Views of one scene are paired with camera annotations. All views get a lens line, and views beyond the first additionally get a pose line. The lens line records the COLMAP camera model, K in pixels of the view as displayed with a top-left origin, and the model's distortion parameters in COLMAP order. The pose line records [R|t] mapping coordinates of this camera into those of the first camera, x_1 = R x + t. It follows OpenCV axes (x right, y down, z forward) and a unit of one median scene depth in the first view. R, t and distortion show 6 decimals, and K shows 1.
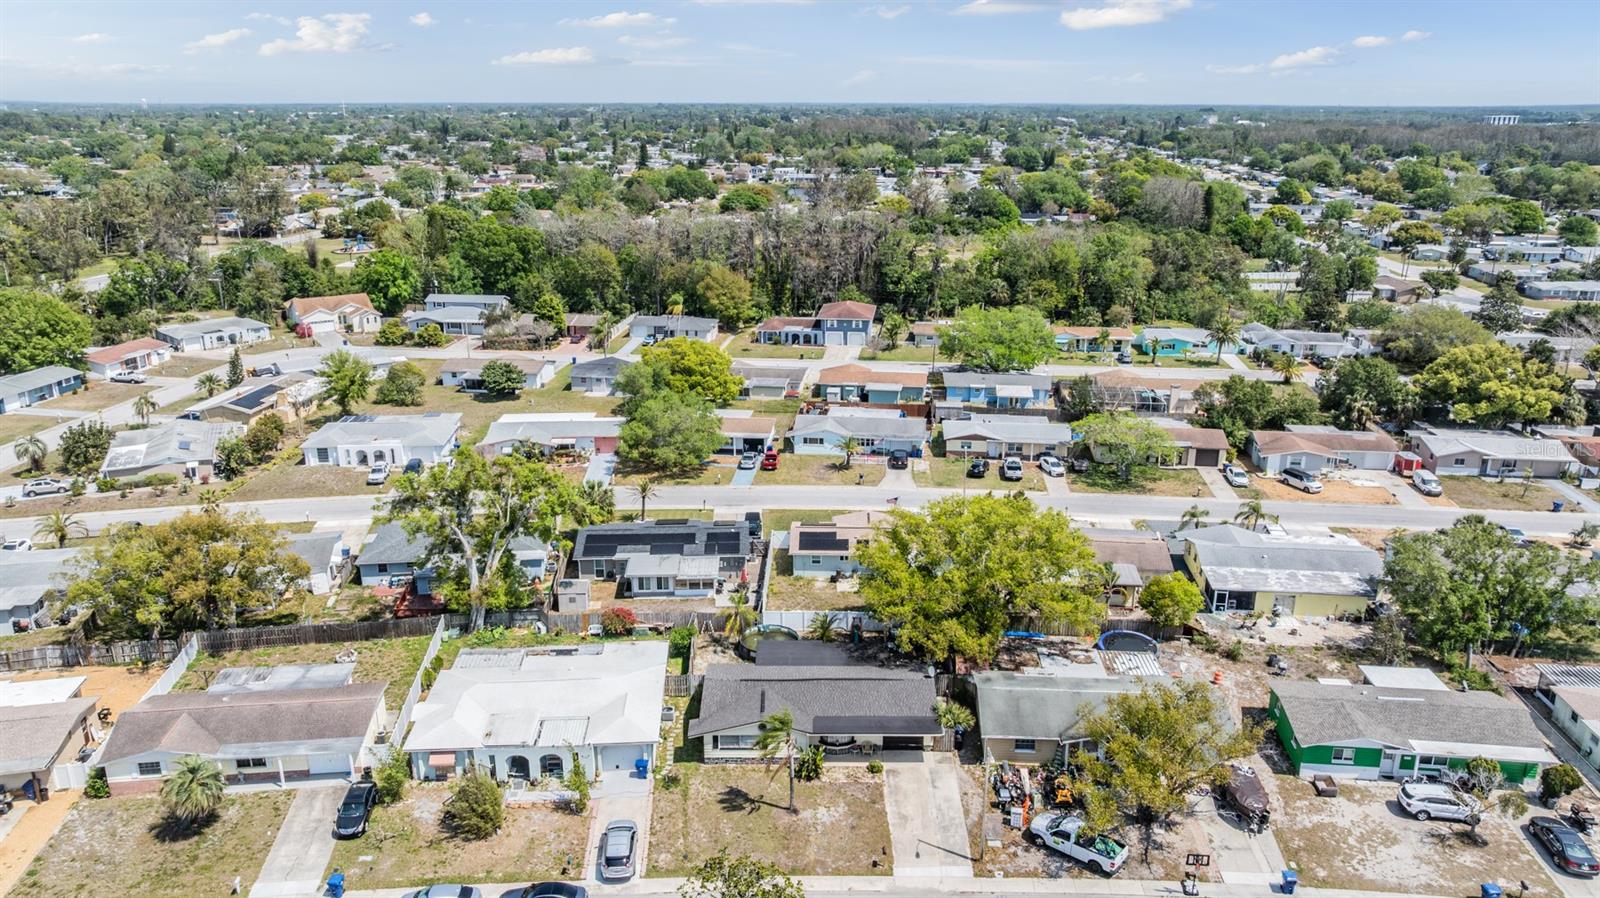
lens RADIAL K [[1134.3, 0, 800.0], [0, 1134.3, 449.0], [0, 0, 1]] dist [-0.011907, -0.041715]
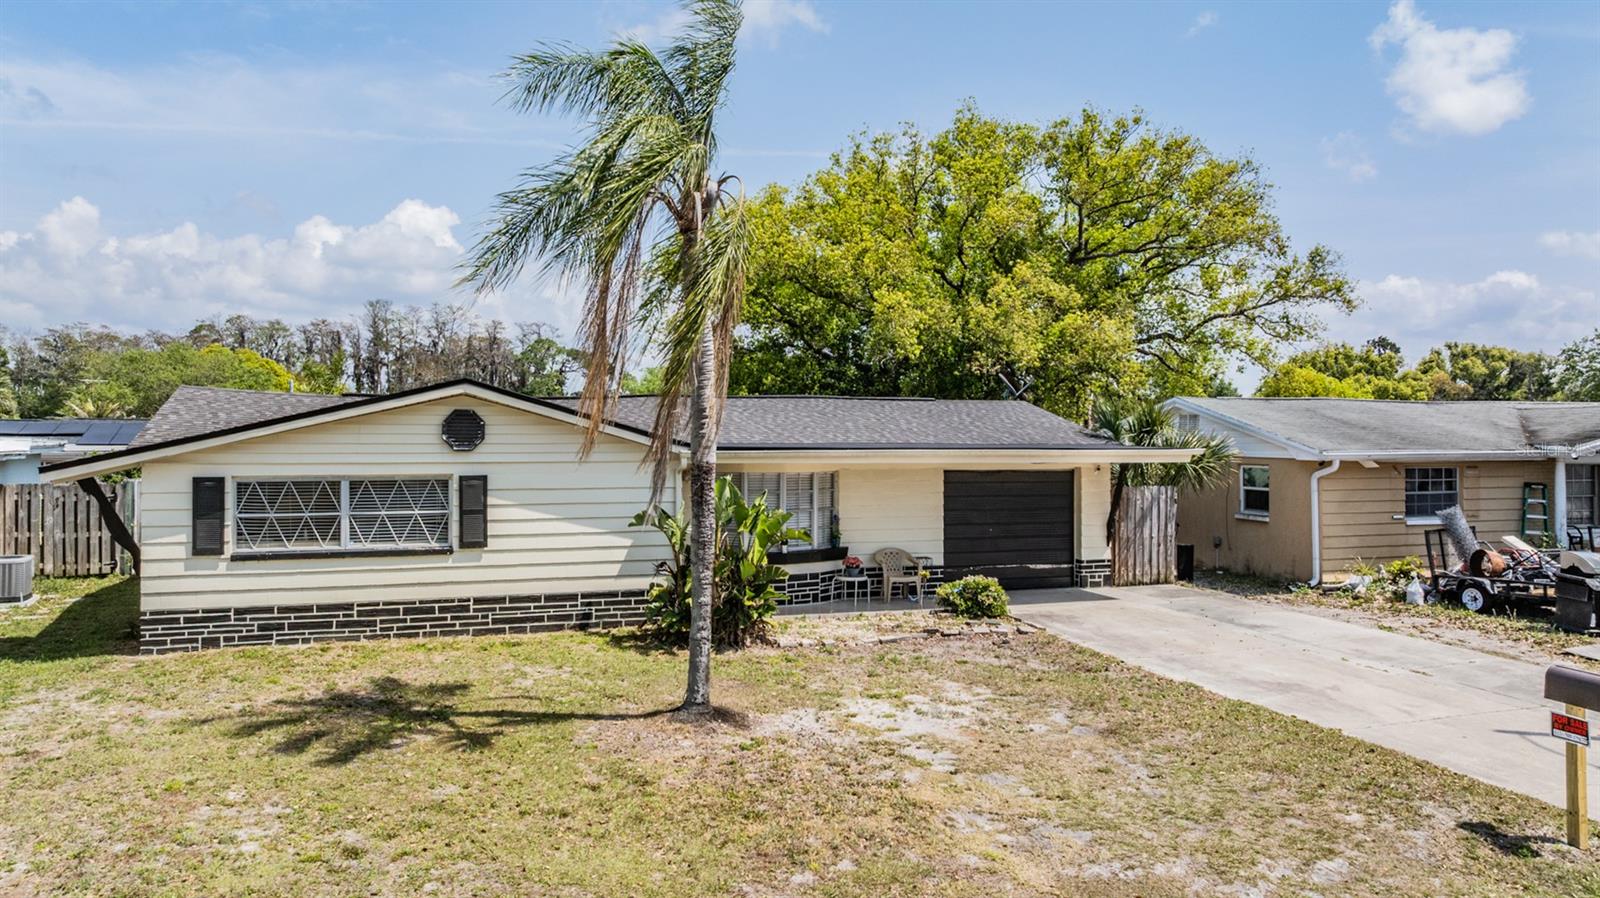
lens RADIAL K [[1151.7, 0, 800.0], [0, 1151.7, 449.0], [0, 0, 1]] dist [-0.051714, 0.054297]
pose [[0.939658, -0.002423, 0.342108, -0.041485], [0.101152, 0.957235, -0.271051, 0.277107], [-0.326821, 0.289300, 0.899719, 0.707279]]
